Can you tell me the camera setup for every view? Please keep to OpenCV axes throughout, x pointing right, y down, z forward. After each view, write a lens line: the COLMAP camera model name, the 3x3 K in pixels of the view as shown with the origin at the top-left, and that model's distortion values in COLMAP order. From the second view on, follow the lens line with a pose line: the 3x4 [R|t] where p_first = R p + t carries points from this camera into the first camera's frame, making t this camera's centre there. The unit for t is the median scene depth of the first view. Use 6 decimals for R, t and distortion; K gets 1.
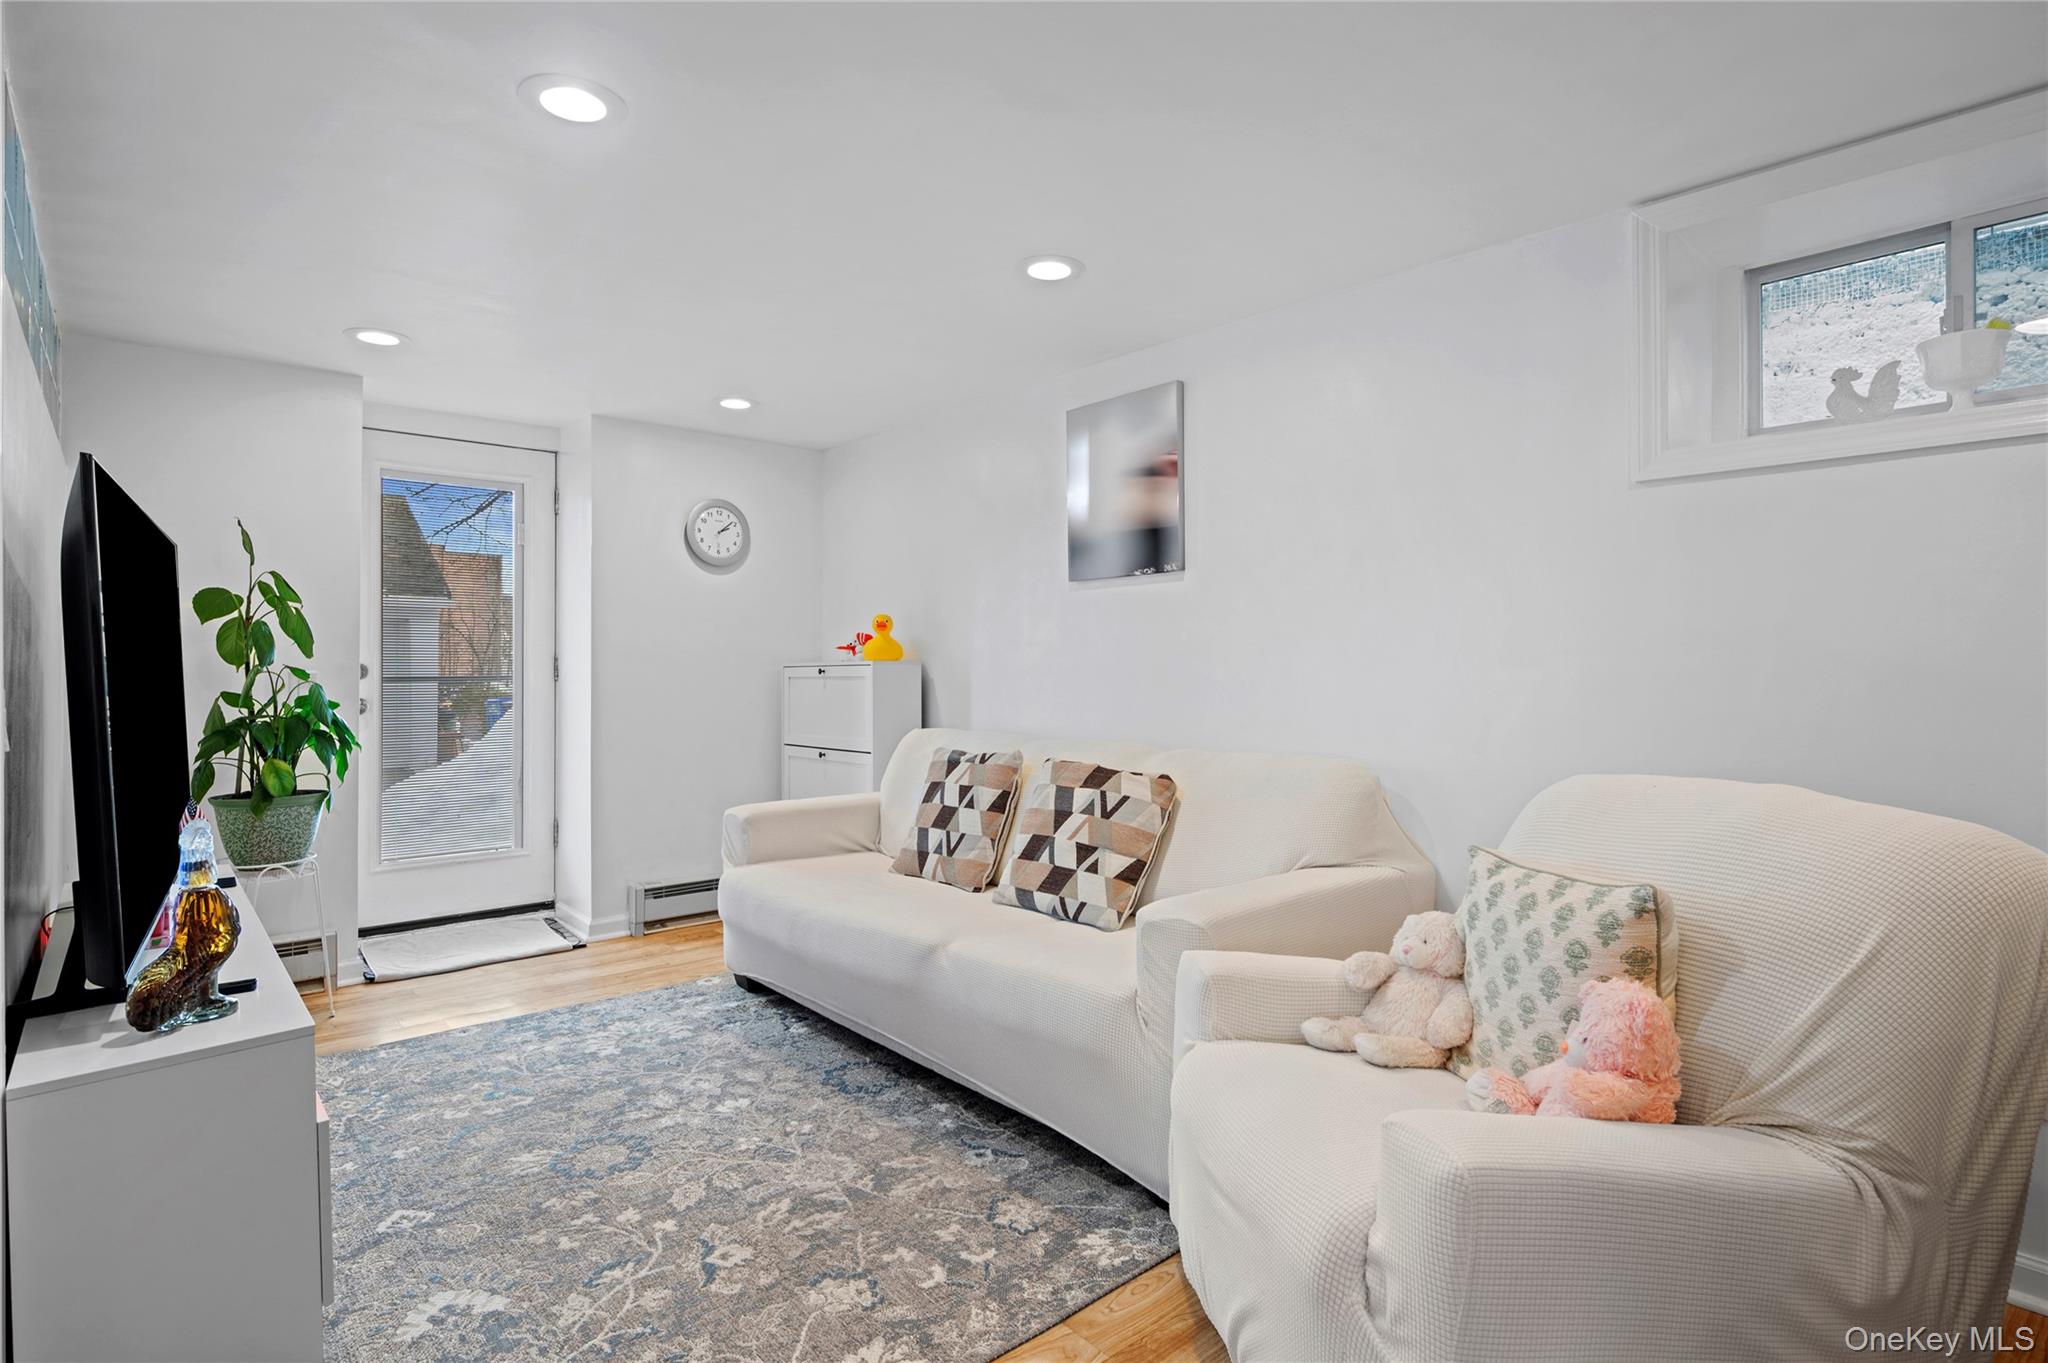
lens RADIAL K [[1022.0, 0, 1022.6], [0, 1022.0, 677.5], [0, 0, 1]] dist [-0.000603, -0.000014]
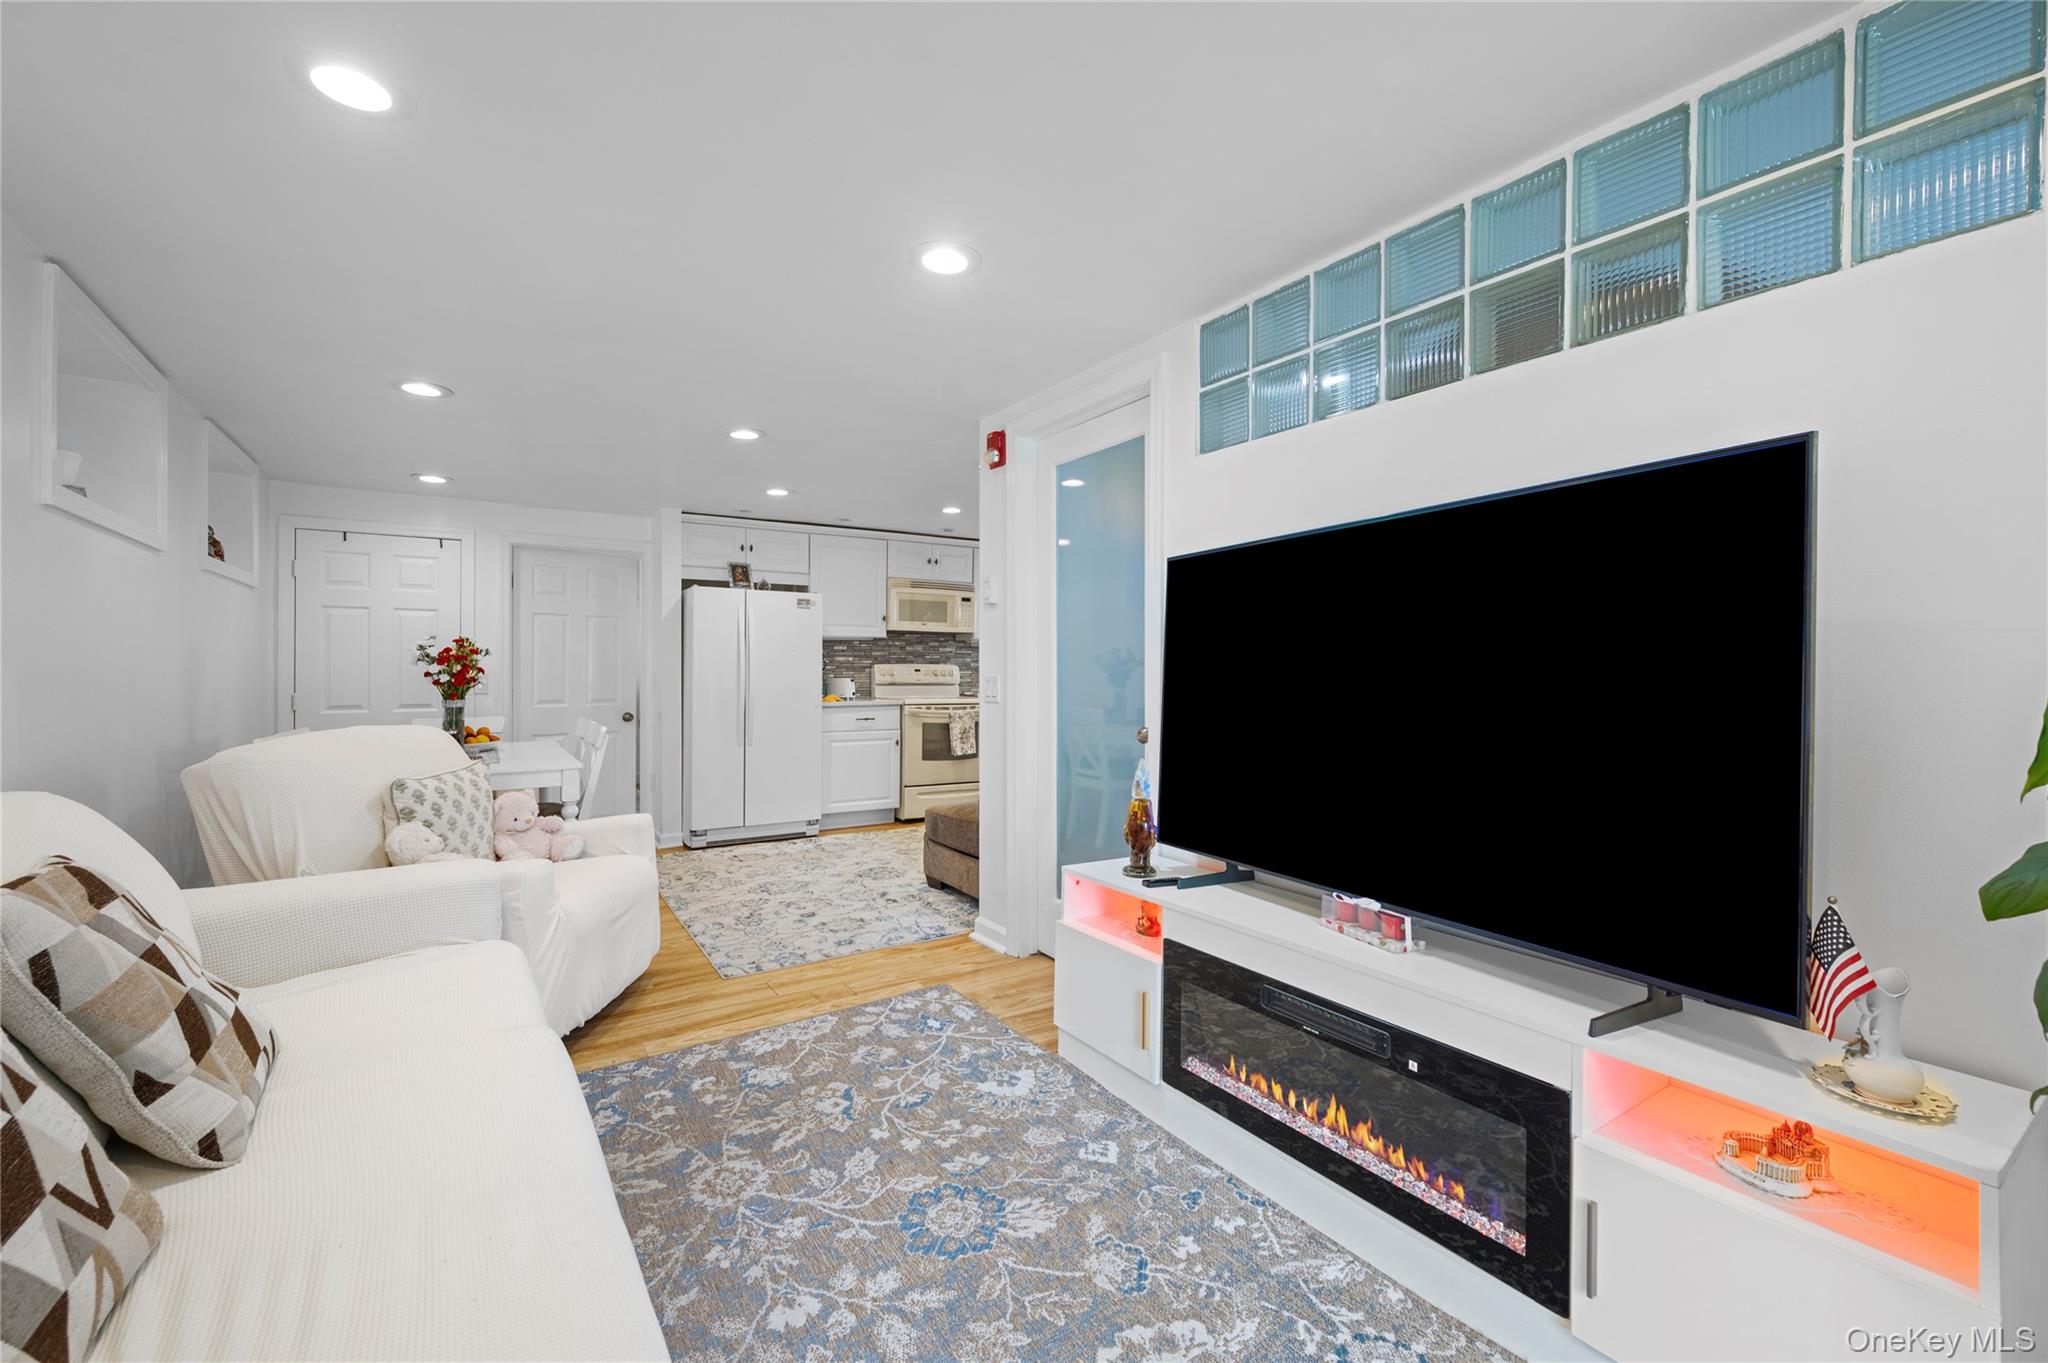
lens RADIAL K [[848.8, 0, 1024.6], [0, 848.8, 676.5], [0, 0, 1]] dist [0.000093, 0.000001]
pose [[-0.990666, -0.001280, 0.136303, -0.661601], [0.001149, 0.999842, 0.017735, -0.019173], [-0.136304, 0.017726, -0.990508, 1.979773]]
